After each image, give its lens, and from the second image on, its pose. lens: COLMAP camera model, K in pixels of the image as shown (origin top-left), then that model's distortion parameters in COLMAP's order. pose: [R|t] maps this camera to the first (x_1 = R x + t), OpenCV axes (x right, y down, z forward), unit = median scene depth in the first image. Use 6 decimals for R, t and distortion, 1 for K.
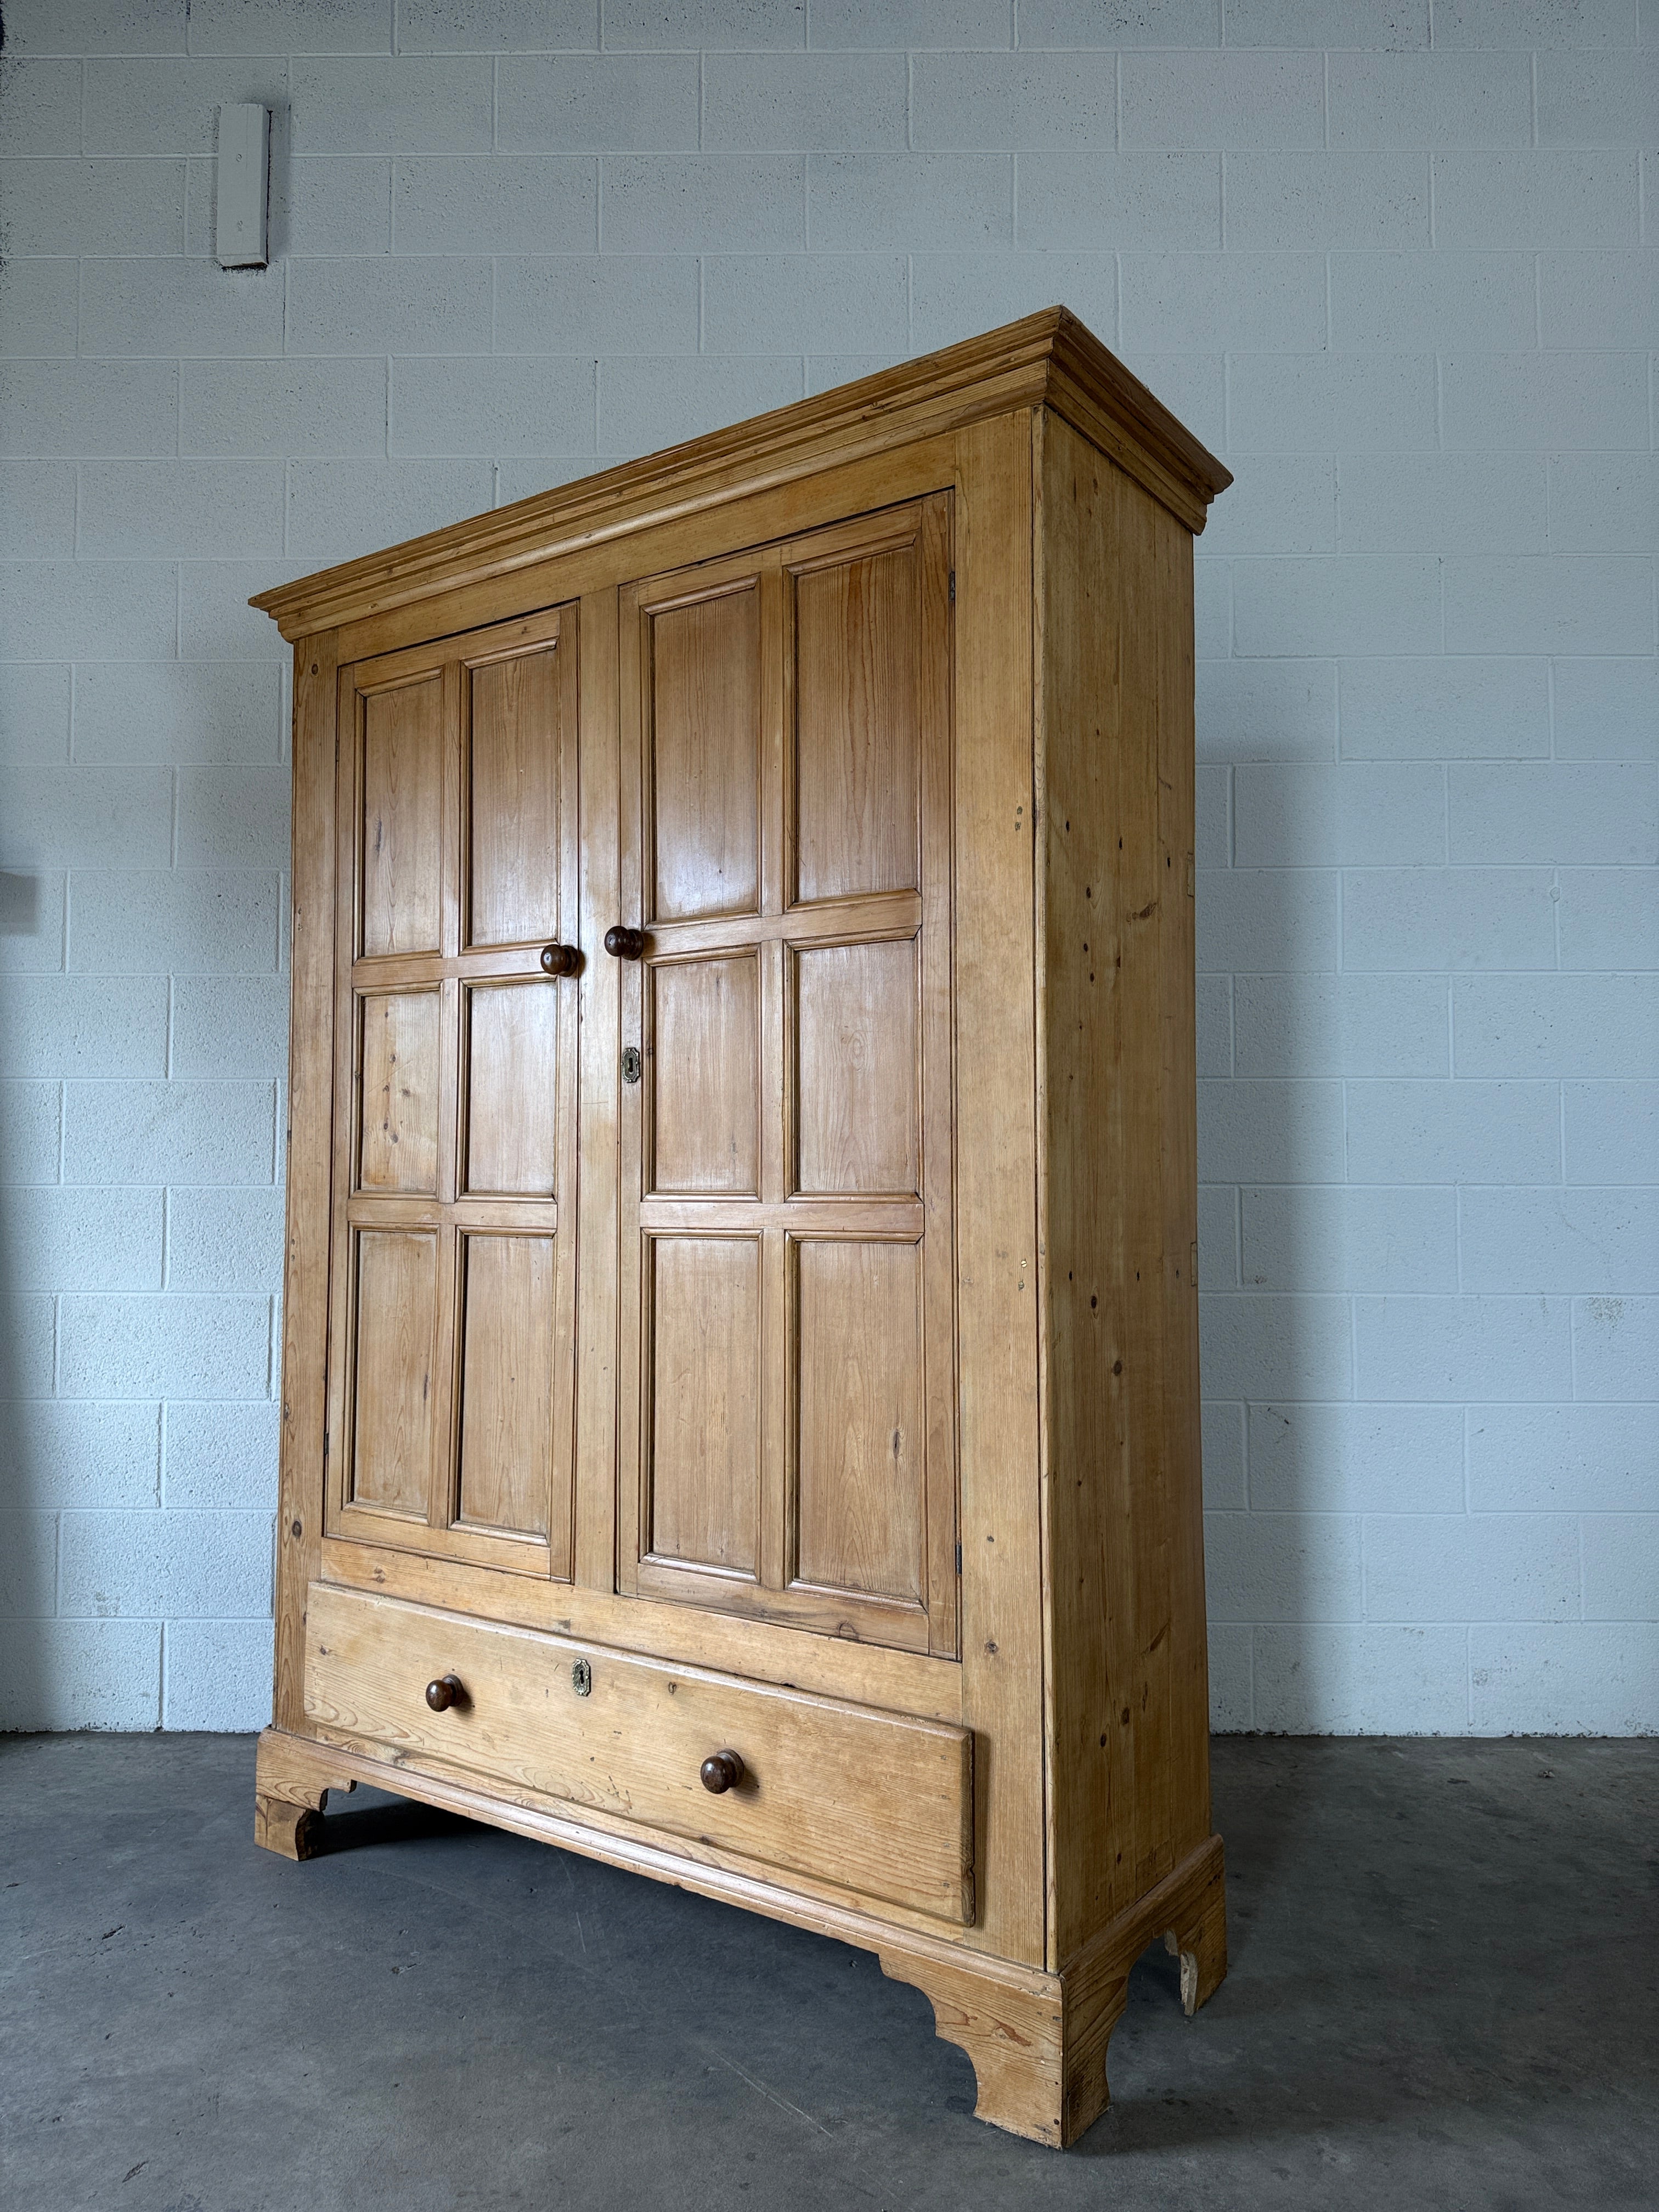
lens RADIAL K [[1587.6, 0, 832.7], [0, 1587.6, 1108.7], [0, 0, 1]] dist [0.014035, -0.020031]
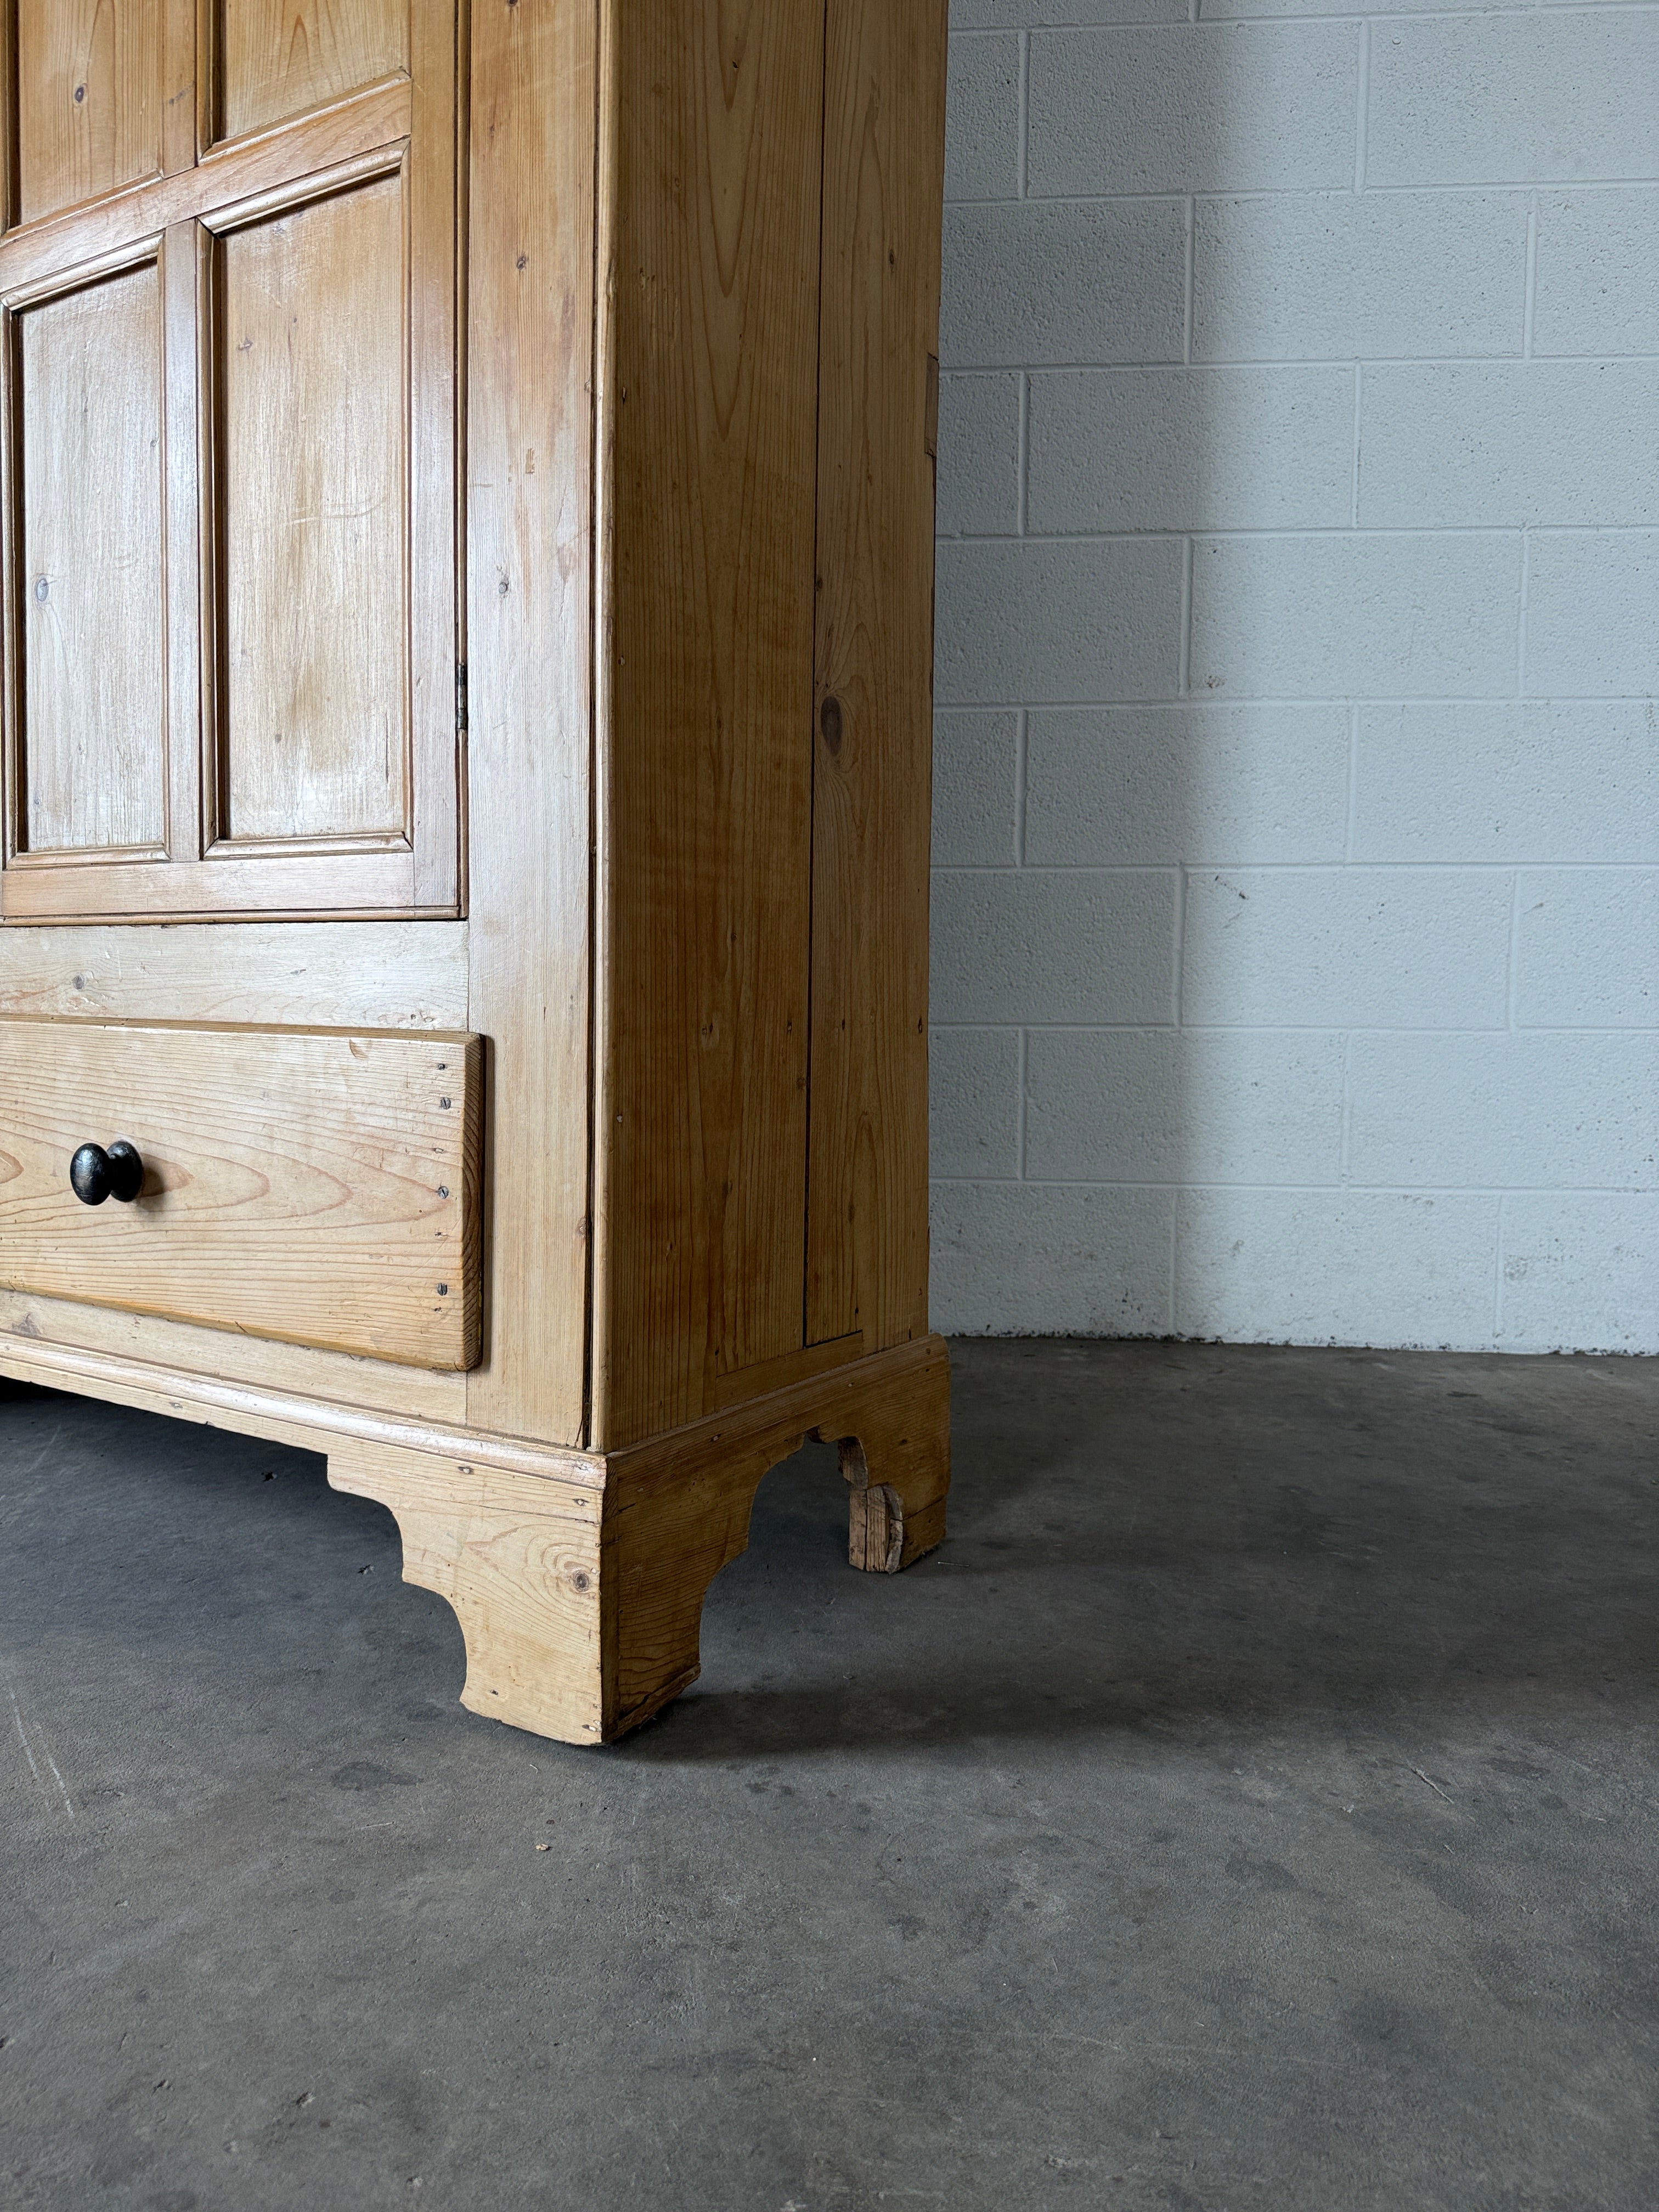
lens RADIAL K [[1587.6, 0, 832.8], [0, 1587.6, 1112.0], [0, 0, 1]] dist [0.014035, -0.020031]
pose [[0.997371, 0.012593, -0.071368, 0.225456], [-0.003552, 0.992099, 0.125406, 0.285532], [0.072383, -0.124823, 0.989535, 0.432914]]
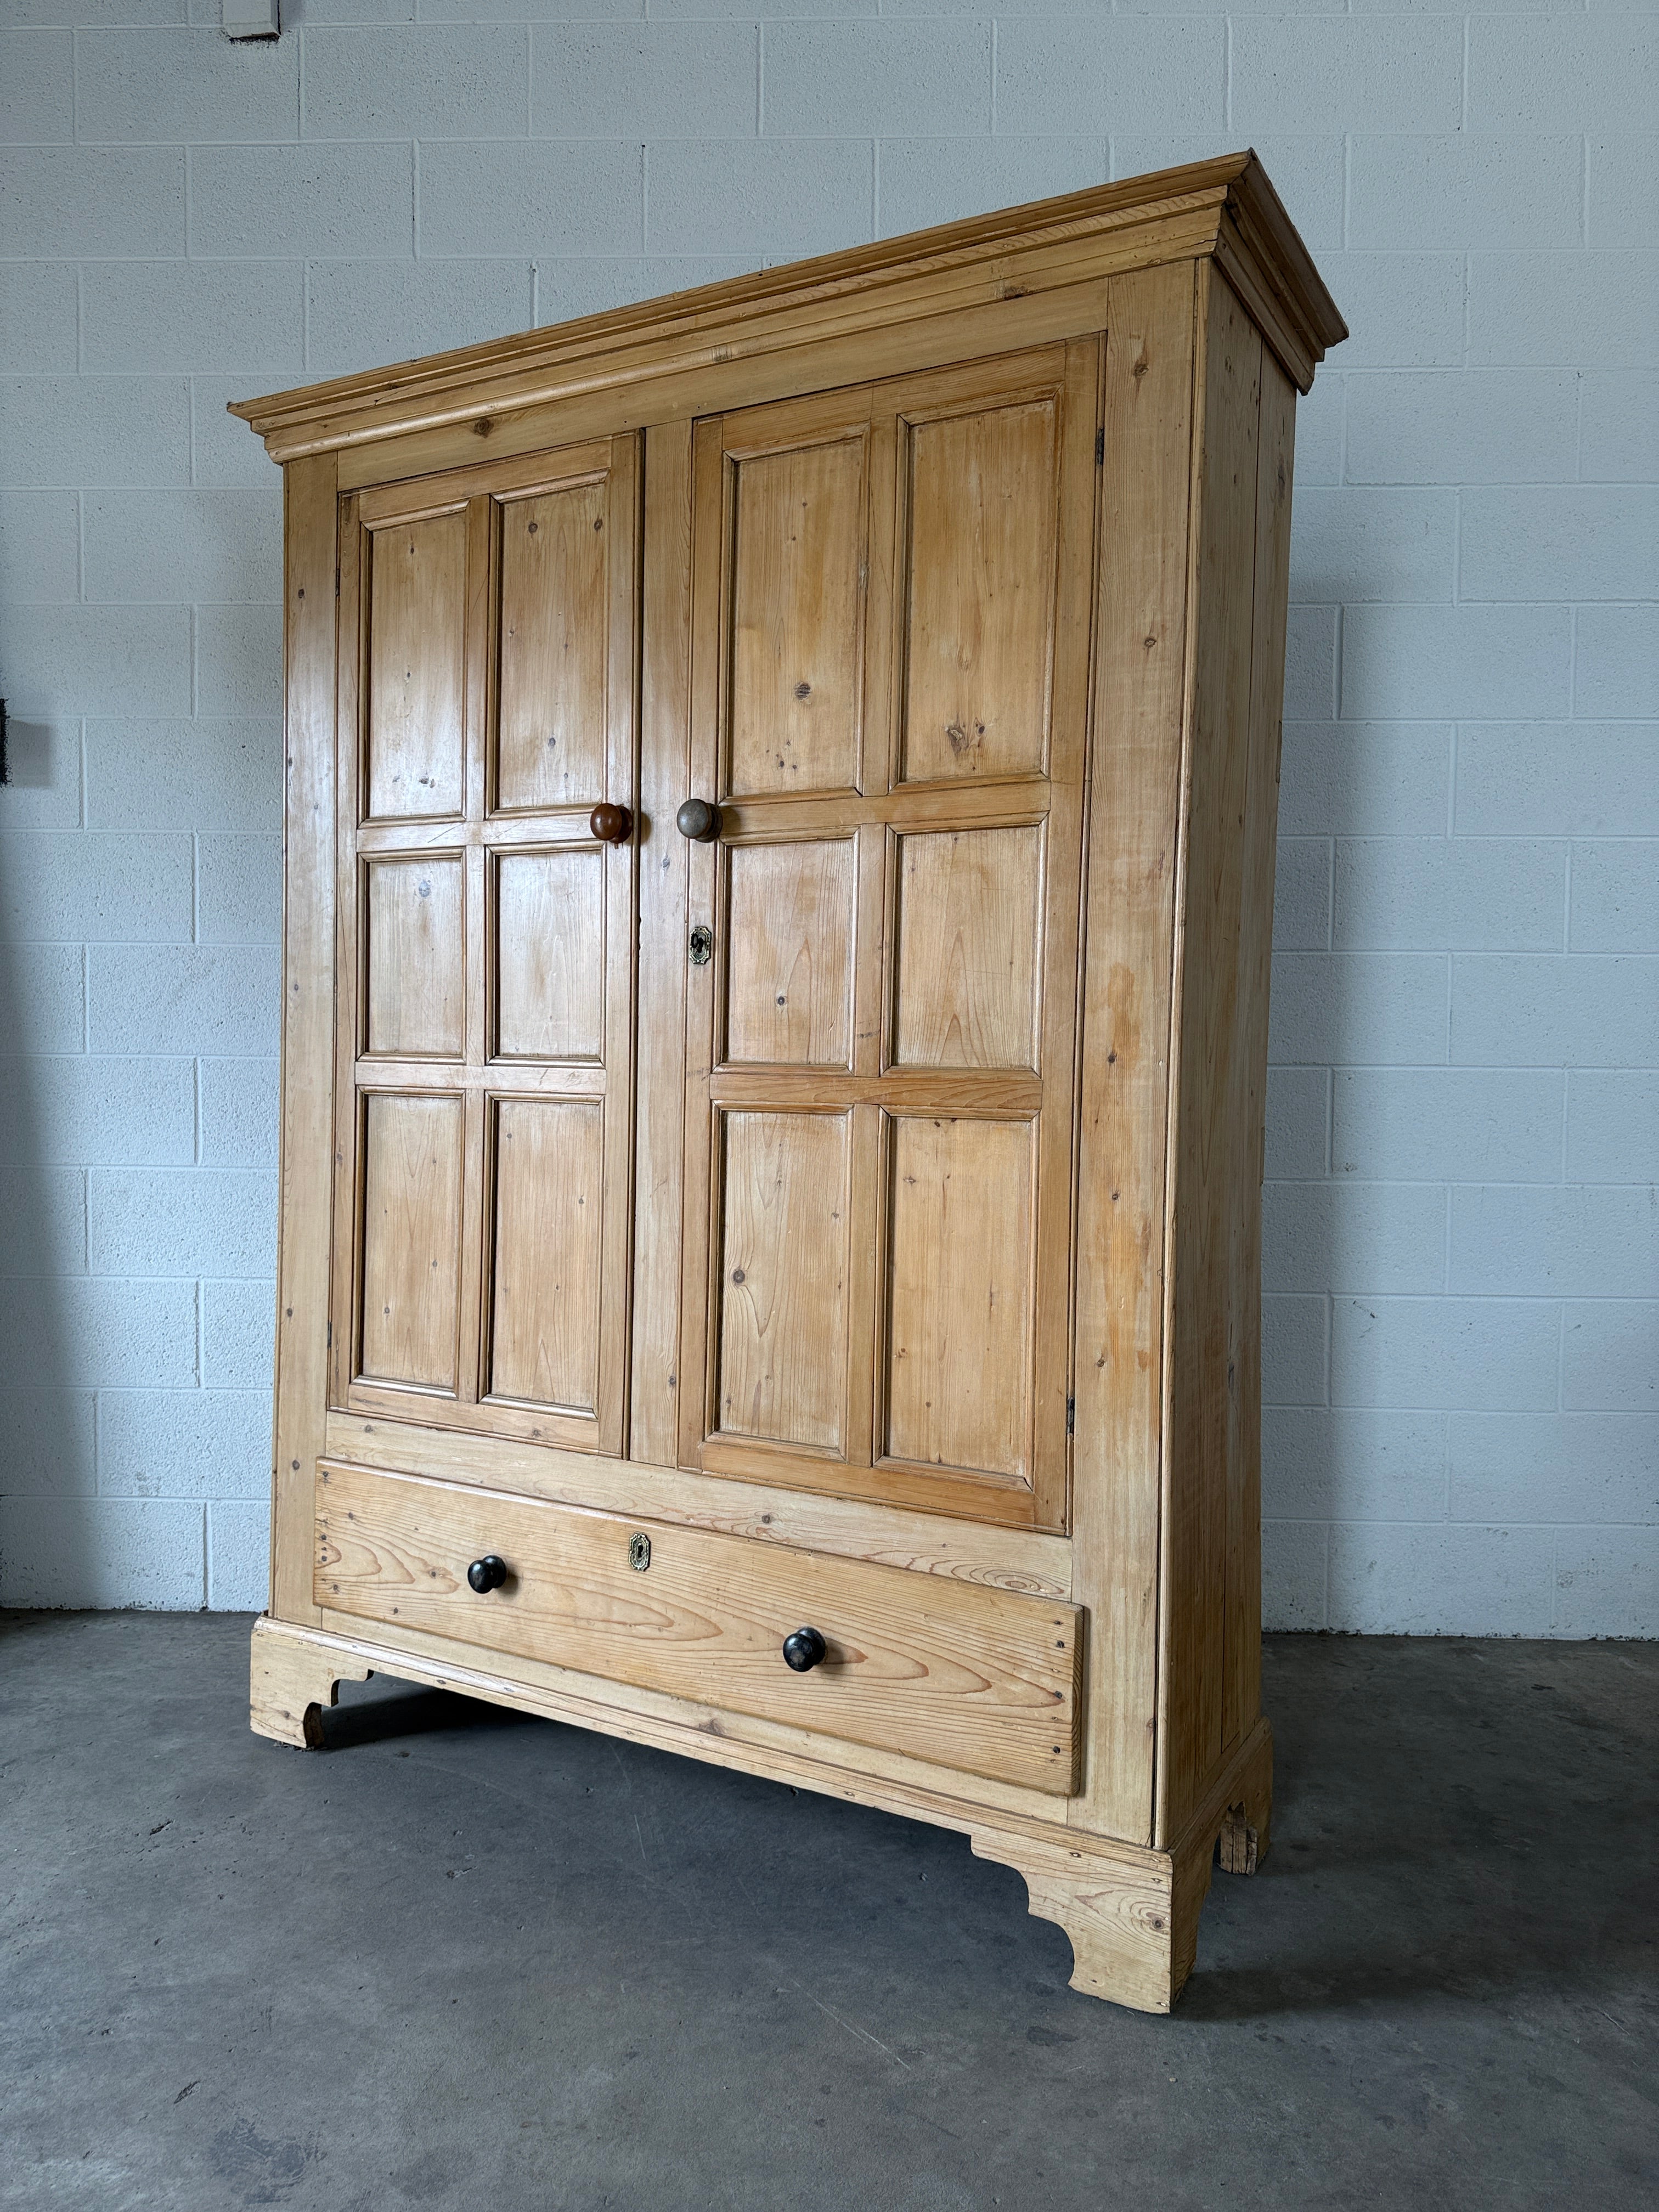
lens RADIAL K [[1587.6, 0, 829.4], [0, 1587.6, 1114.3], [0, 0, 1]] dist [0.014035, -0.020031]
pose [[0.999724, 0.009723, -0.021391, -0.027188], [-0.007747, 0.995857, 0.090606, -0.008652], [0.022184, -0.090415, 0.995657, 0.080465]]
